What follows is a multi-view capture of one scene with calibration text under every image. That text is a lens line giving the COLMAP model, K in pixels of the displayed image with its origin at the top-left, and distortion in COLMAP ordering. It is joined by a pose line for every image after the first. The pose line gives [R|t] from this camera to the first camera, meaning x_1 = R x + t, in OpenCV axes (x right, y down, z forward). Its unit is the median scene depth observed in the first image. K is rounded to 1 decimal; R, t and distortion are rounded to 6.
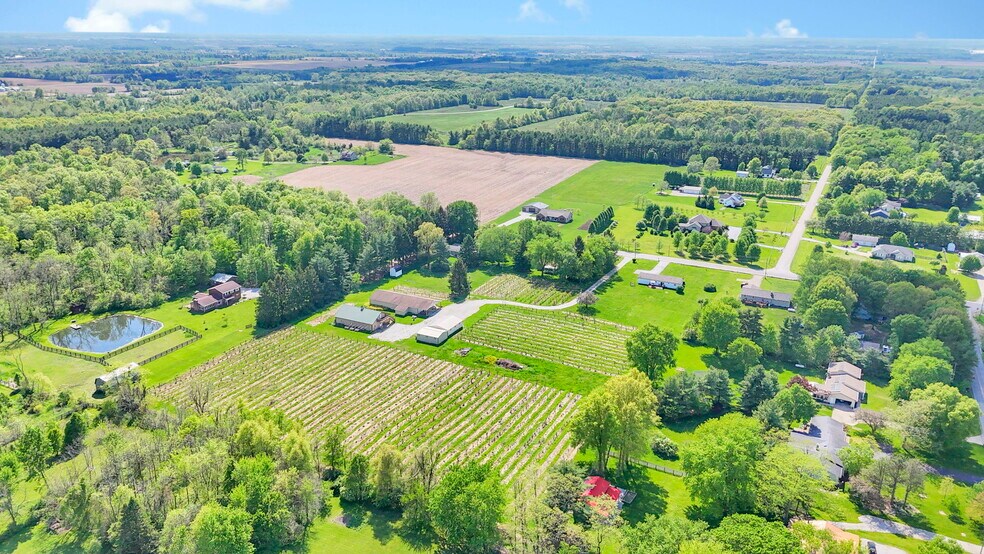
lens RADIAL K [[716.6, 0, 487.9], [0, 716.6, 279.6], [0, 0, 1]] dist [0.107077, -0.137989]
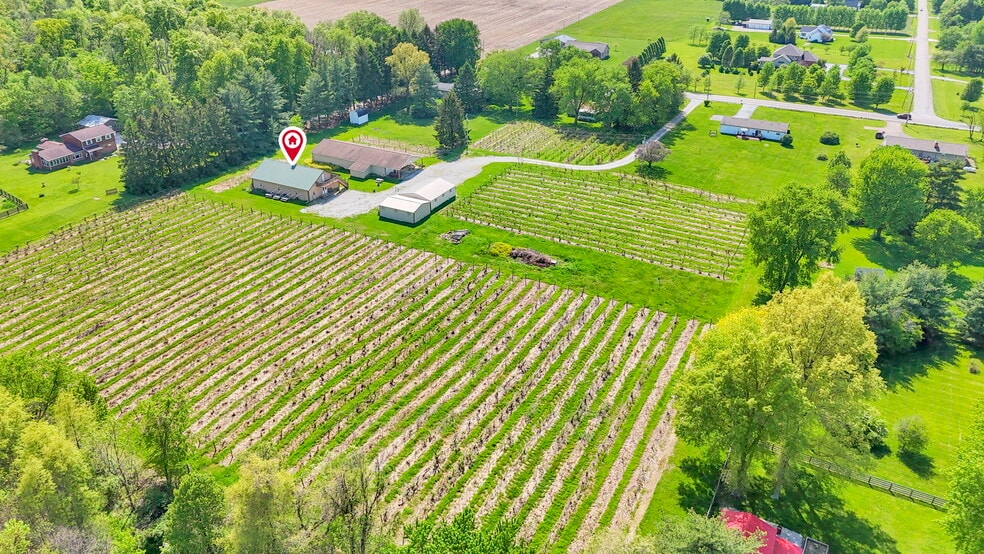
lens RADIAL K [[716.6, 0, 487.9], [0, 716.6, 279.6], [0, 0, 1]] dist [0.107077, -0.137989]
pose [[0.999987, 0.002721, -0.004294, -0.003474], [-0.001993, 0.986895, 0.161349, 0.031754], [0.004677, -0.161338, 0.986888, 0.318579]]
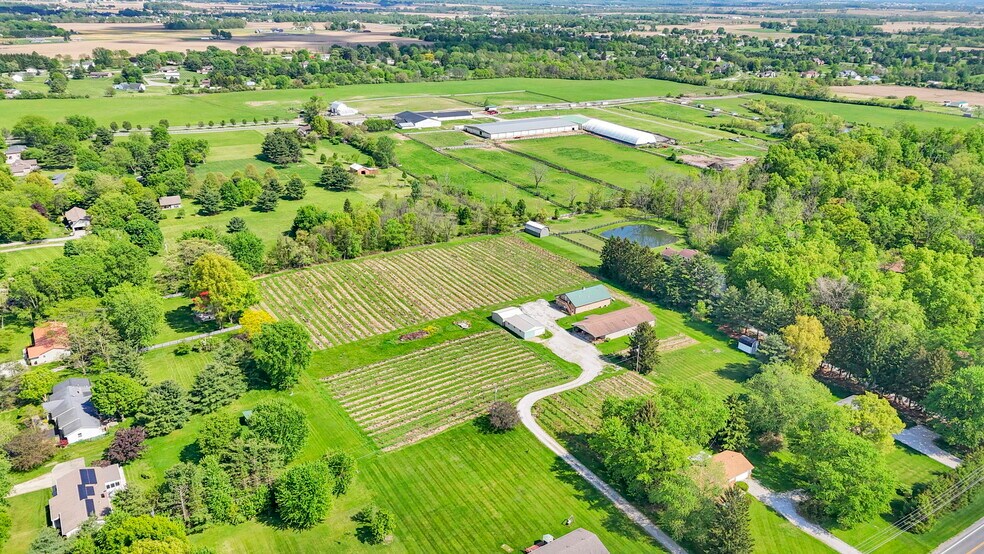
lens RADIAL K [[716.6, 0, 487.9], [0, 716.6, 279.6], [0, 0, 1]] dist [0.107077, -0.137989]
pose [[-0.498343, 0.305429, -0.811398, 0.577181], [-0.296172, 0.819614, 0.490424, -0.350746], [0.814823, 0.484713, -0.317989, 1.039131]]
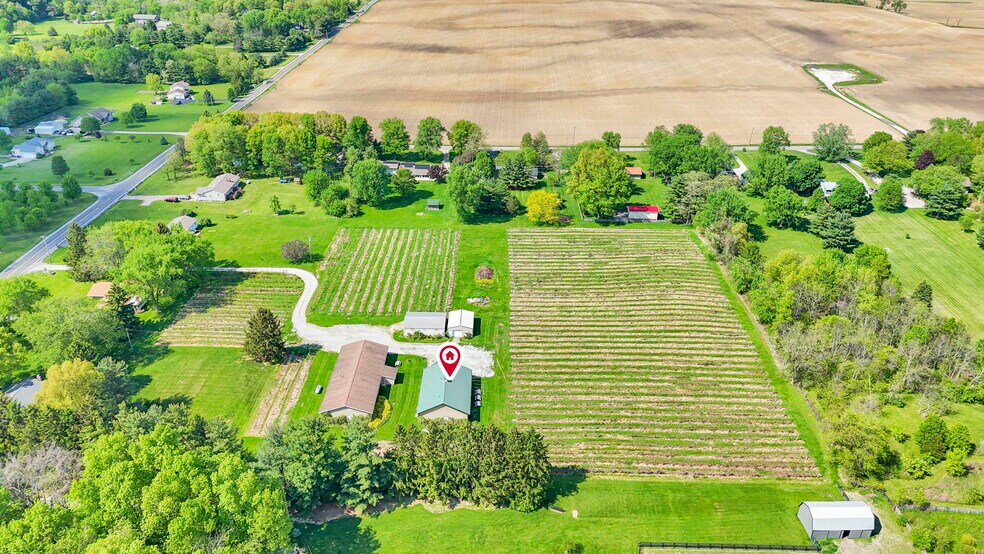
lens RADIAL K [[723.8, 0, 485.6], [0, 723.8, 274.9], [0, 0, 1]] dist [0.062431, -0.040131]
pose [[-0.437602, -0.426031, 0.791835, -0.559920], [0.273654, 0.775754, 0.568612, -0.326156], [-0.856515, 0.465515, -0.222886, 0.927333]]
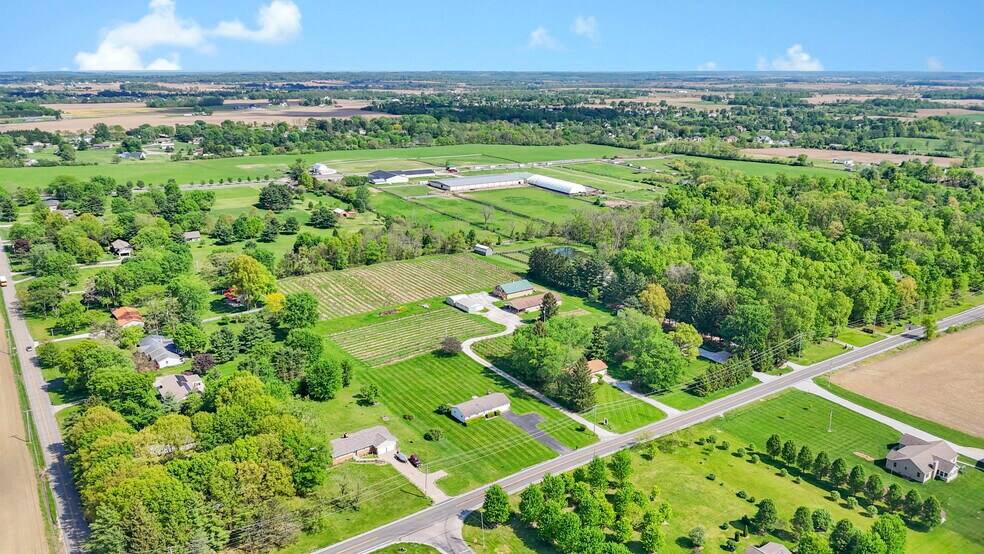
lens RADIAL K [[703.1, 0, 487.4], [0, 703.1, 312.2], [0, 0, 1]] dist [0.133090, -0.236772]
pose [[-0.458503, 0.275336, -0.844964, 0.832145], [-0.296434, 0.848957, 0.437491, -0.405895], [0.837796, 0.451067, -0.307631, 1.203780]]
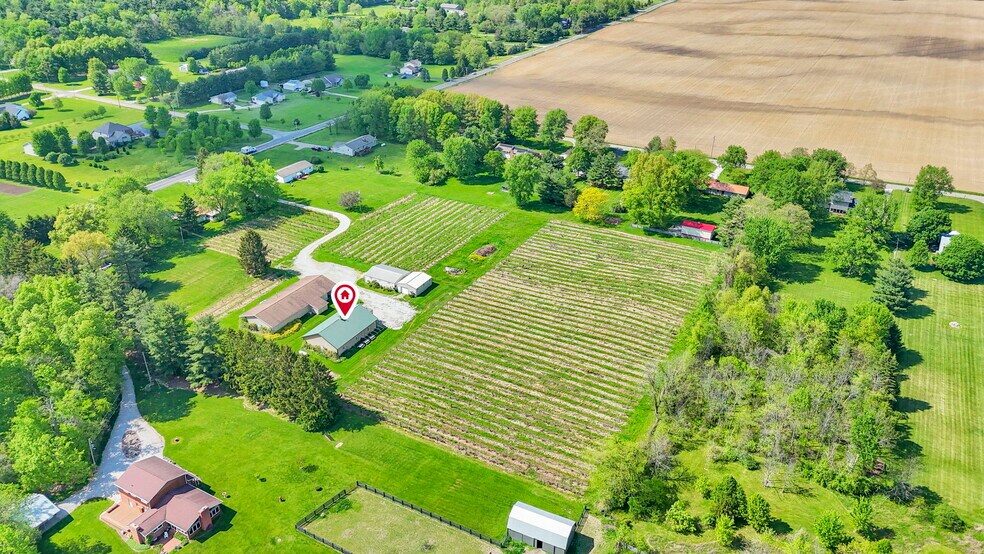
lens RADIAL K [[716.6, 0, 487.9], [0, 716.6, 279.6], [0, 0, 1]] dist [0.107077, -0.137989]
pose [[0.032696, -0.475638, 0.879033, -0.671212], [0.314254, 0.839791, 0.442715, -0.225060], [-0.948776, 0.261765, 0.176929, 0.632759]]
